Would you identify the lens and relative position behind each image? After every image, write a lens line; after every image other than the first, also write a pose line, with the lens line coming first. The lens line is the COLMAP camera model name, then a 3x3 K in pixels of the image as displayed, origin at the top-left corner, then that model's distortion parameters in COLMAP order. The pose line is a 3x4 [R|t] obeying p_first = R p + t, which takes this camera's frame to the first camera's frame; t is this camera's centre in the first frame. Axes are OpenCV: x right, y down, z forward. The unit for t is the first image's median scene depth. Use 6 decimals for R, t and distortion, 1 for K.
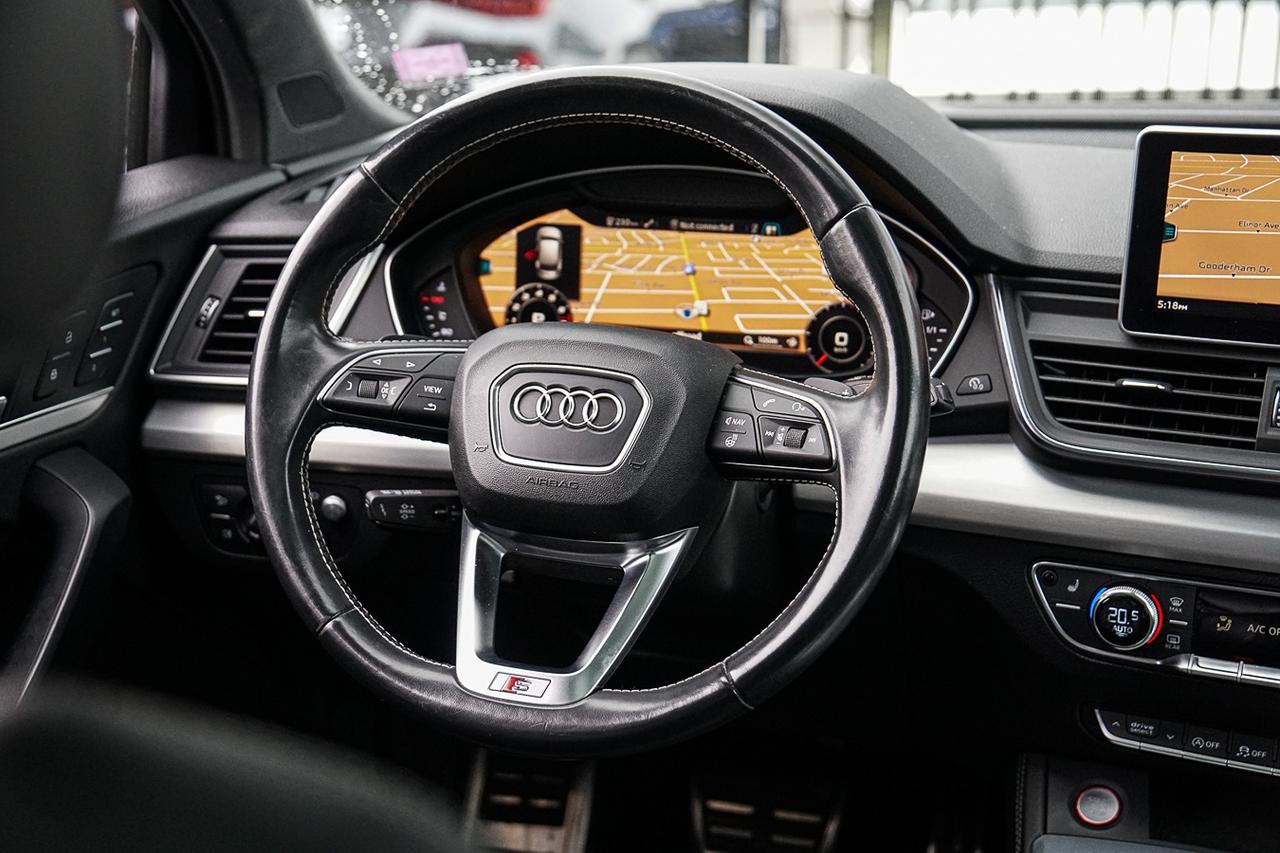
lens RADIAL K [[1913.0, 0, 615.9], [0, 1913.0, 430.7], [0, 0, 1]] dist [0.089285, 0.520417]
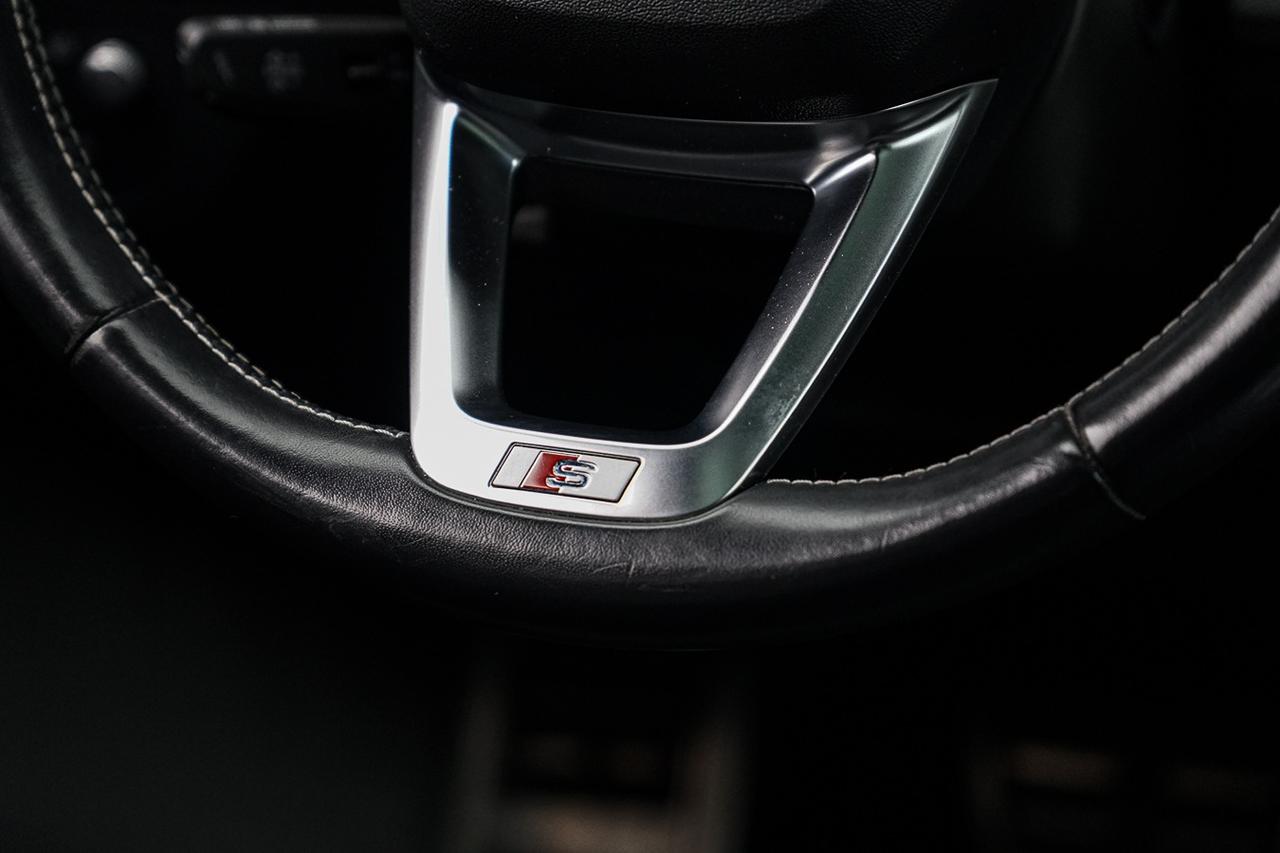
lens RADIAL K [[3815.1, 0, 640.0], [0, 3815.1, 426.5], [0, 0, 1]] dist [0.684720, 0.529959]
pose [[0.999383, -0.019380, -0.029284, -0.009681], [0.022407, 0.994021, 0.106862, 0.034805], [0.027038, -0.107452, 0.993843, 0.182748]]
